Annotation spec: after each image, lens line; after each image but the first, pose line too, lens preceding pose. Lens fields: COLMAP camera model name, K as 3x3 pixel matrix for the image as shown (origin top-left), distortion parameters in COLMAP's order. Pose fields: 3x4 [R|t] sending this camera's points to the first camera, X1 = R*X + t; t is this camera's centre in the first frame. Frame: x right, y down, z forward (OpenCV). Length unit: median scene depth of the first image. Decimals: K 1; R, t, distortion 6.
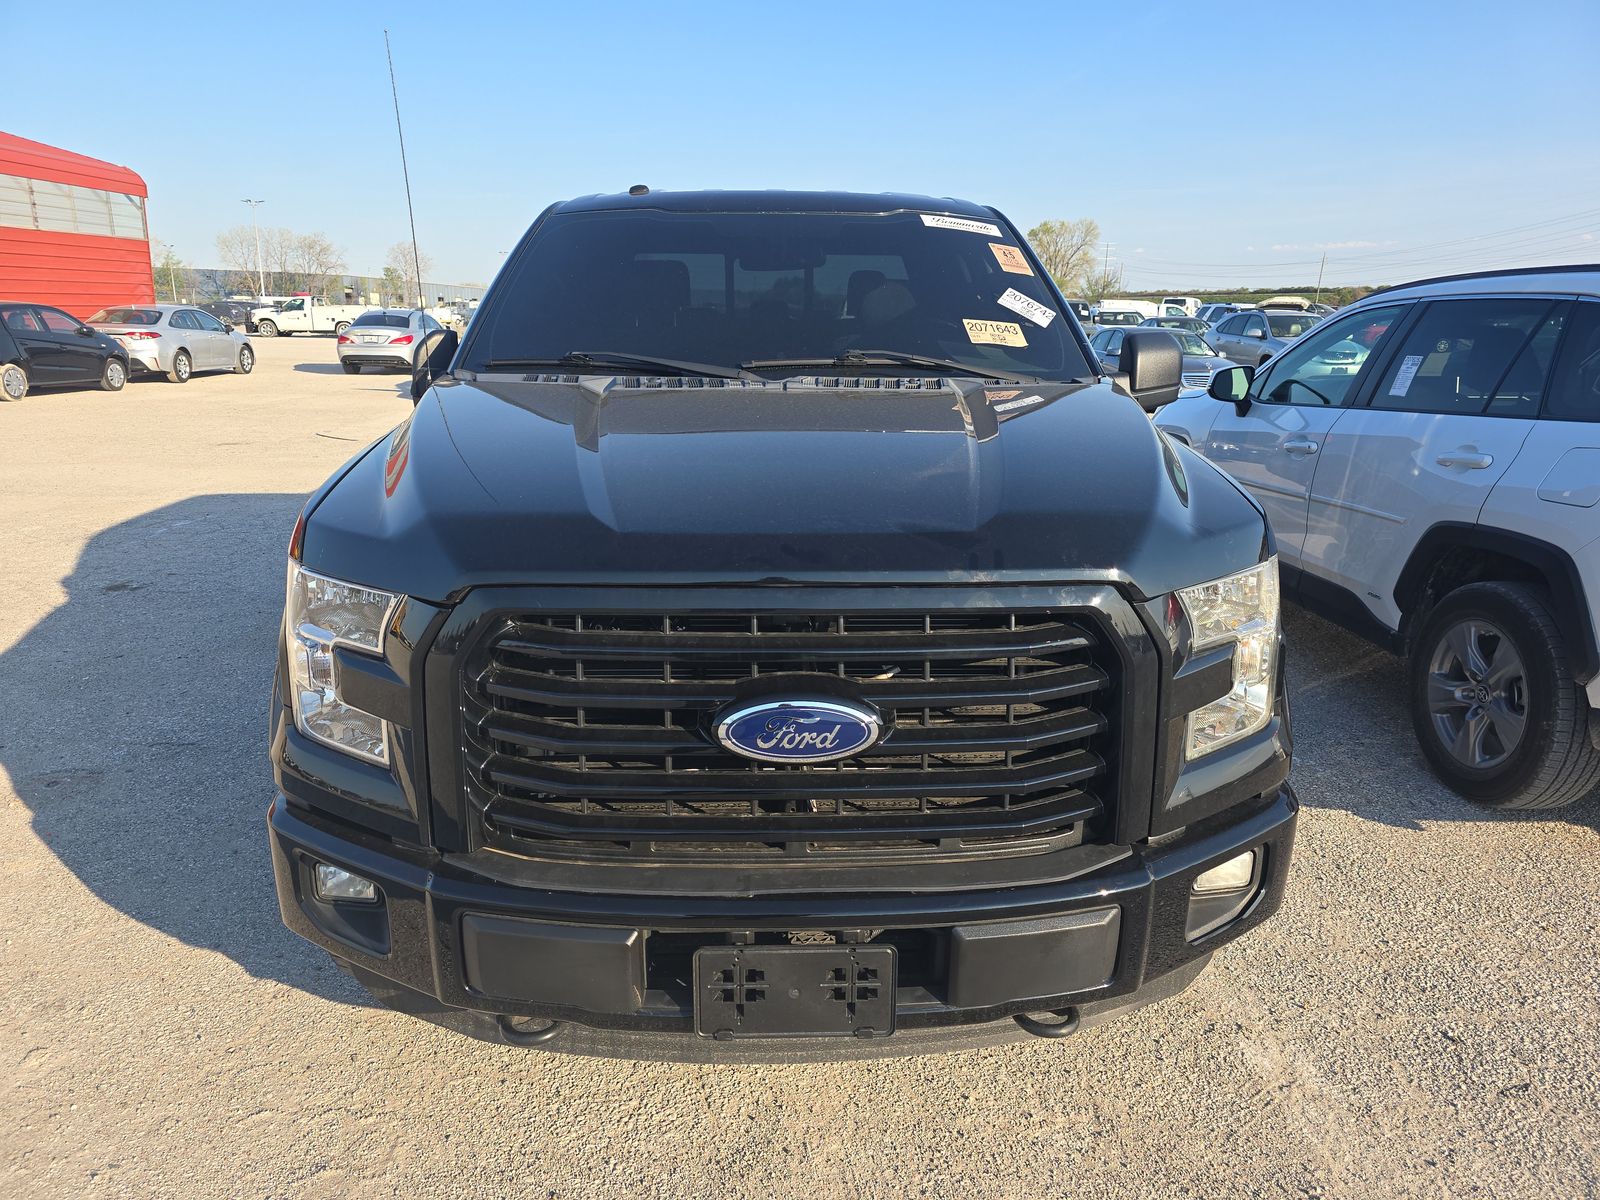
lens RADIAL K [[1118.6, 0, 800.0], [0, 1118.6, 600.0], [0, 0, 1]] dist [0.041705, -0.043413]
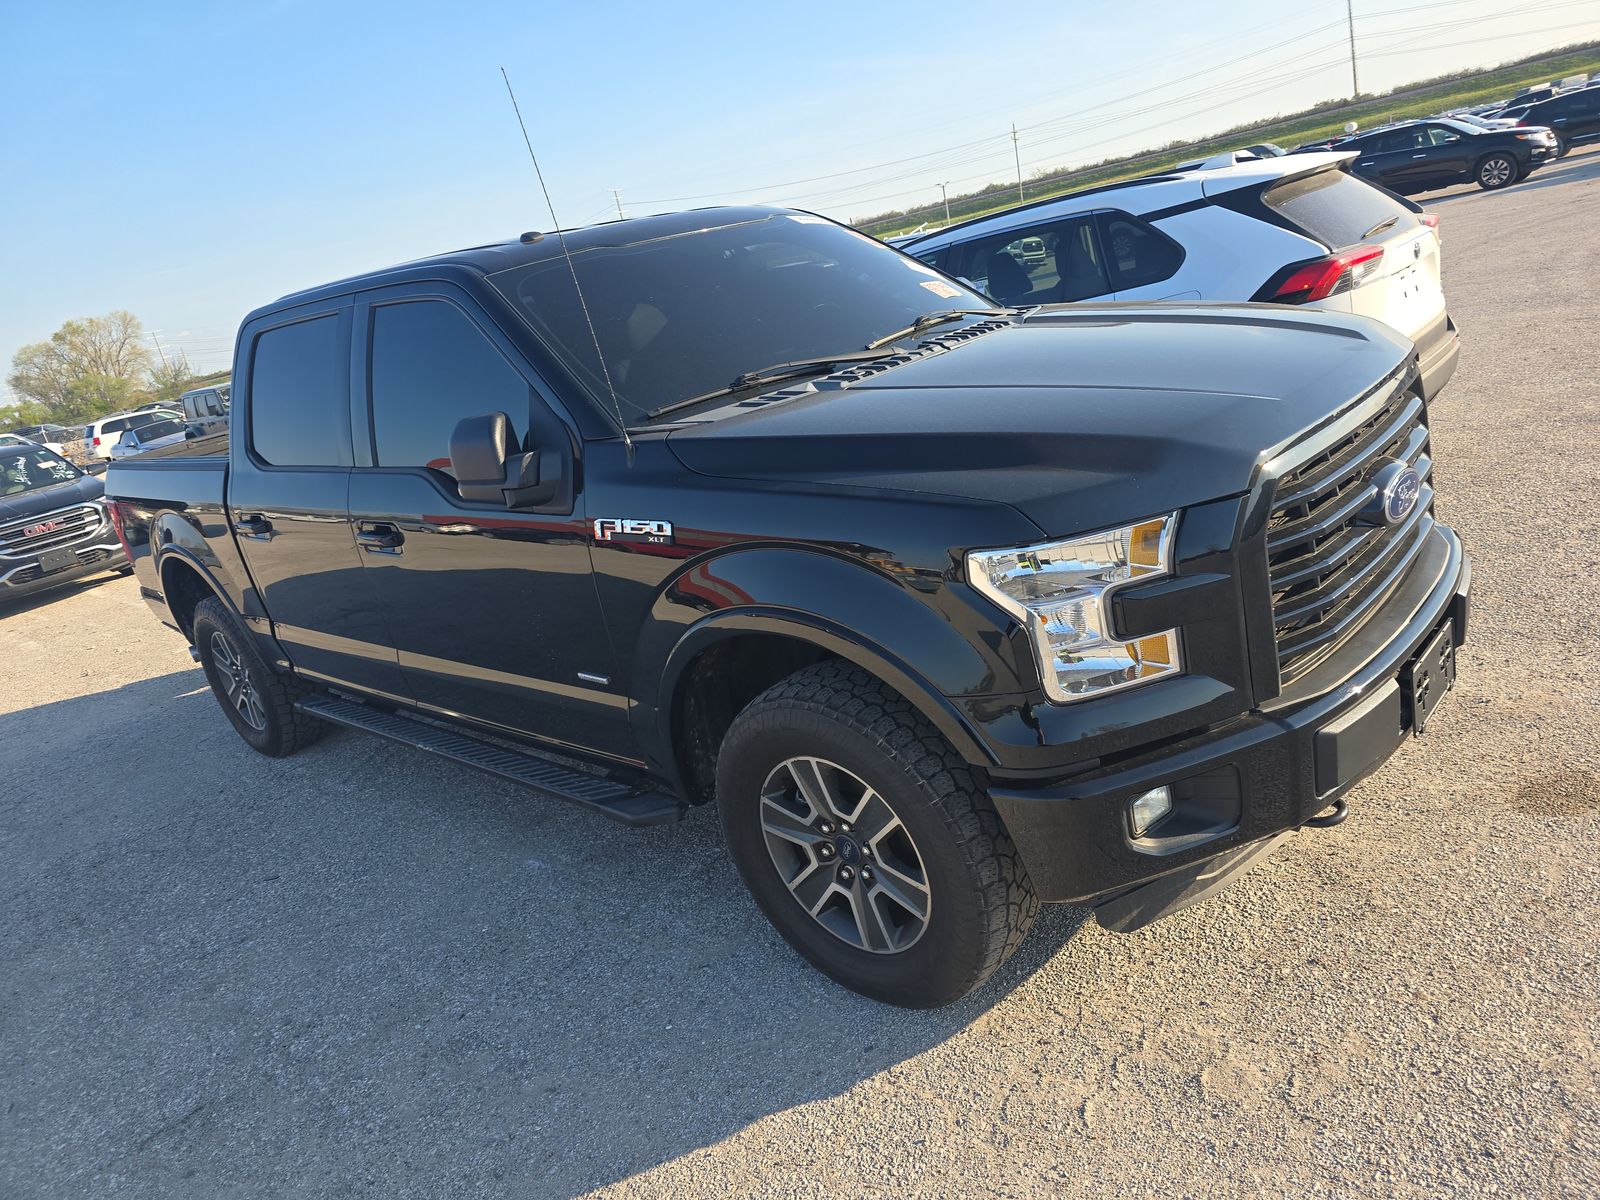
lens RADIAL K [[1118.6, 0, 800.0], [0, 1118.6, 600.0], [0, 0, 1]] dist [0.041705, -0.043413]
pose [[0.663150, -0.348098, 0.662616, -0.912031], [0.381399, 0.918875, 0.101014, -0.121053], [-0.644024, 0.185733, 0.742116, 0.274236]]
